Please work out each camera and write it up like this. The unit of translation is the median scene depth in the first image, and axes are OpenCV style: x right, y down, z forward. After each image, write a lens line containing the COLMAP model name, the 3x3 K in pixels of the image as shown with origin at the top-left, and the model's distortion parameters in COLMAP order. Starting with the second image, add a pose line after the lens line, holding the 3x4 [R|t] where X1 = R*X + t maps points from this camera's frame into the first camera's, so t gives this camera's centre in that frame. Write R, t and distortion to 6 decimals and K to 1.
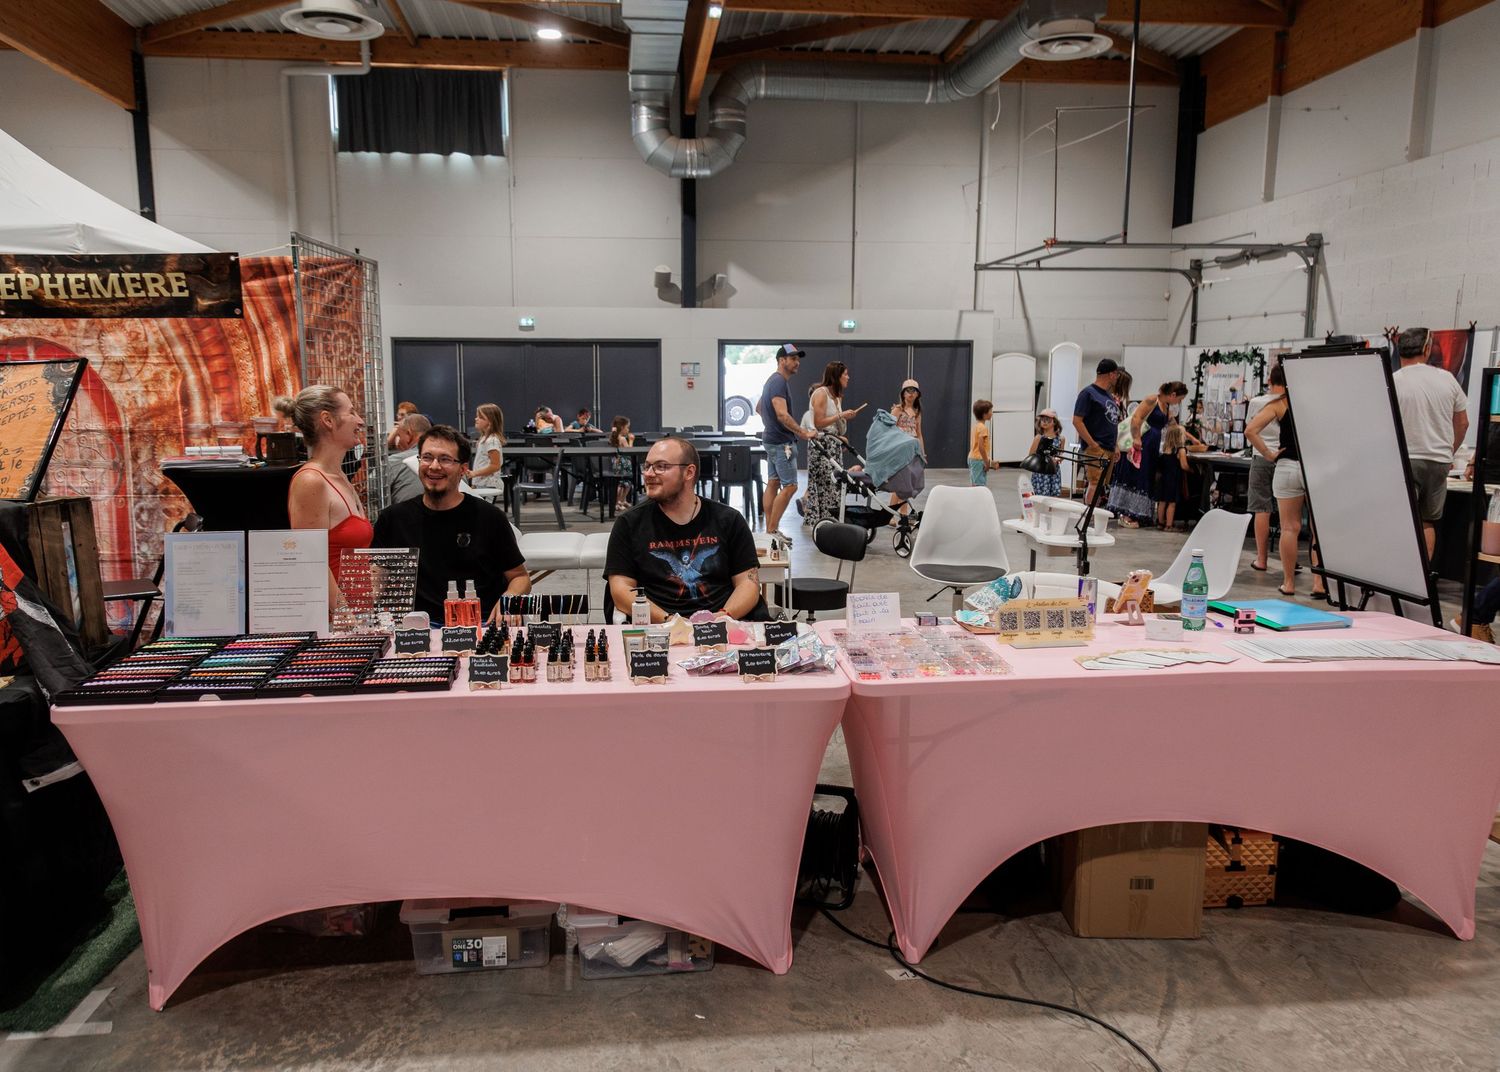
lens RADIAL K [[1103.3, 0, 745.1], [0, 1103.3, 532.4], [0, 0, 1]] dist [0.009448, -0.001456]
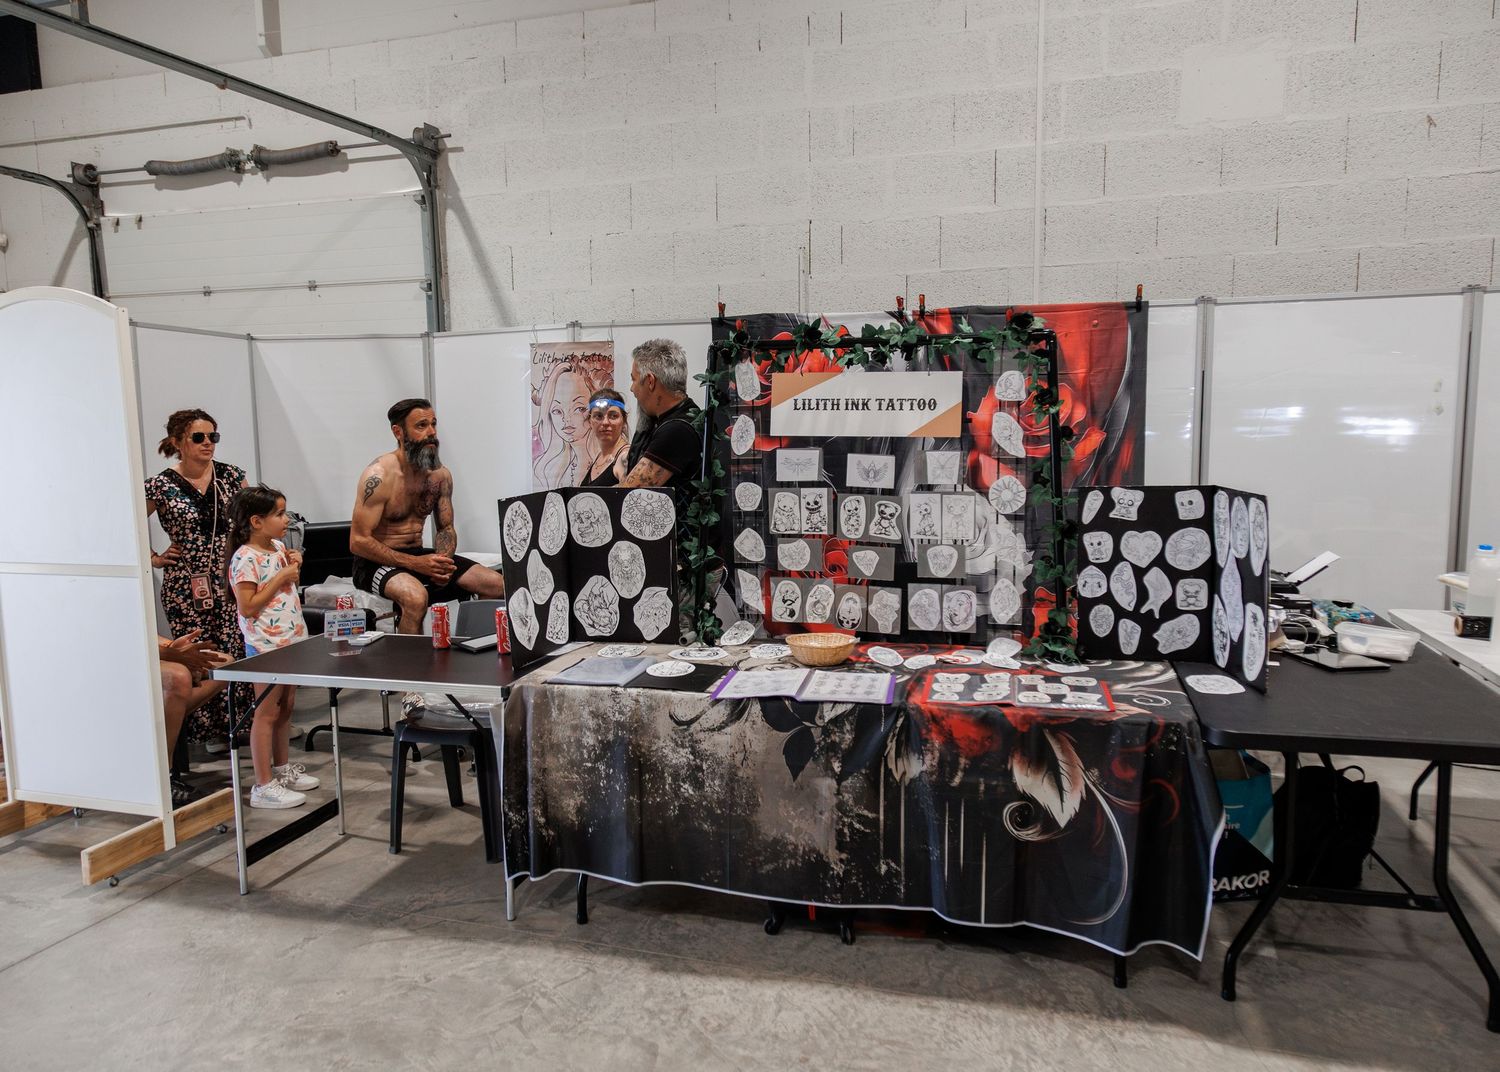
lens RADIAL K [[1103.3, 0, 748.8], [0, 1103.3, 530.4], [0, 0, 1]] dist [0.009448, -0.001456]
pose [[0.413580, -0.114570, 0.903231, 0.090720], [0.144685, 0.987715, 0.059037, -0.087160], [-0.898898, 0.106268, 0.425075, 0.606318]]
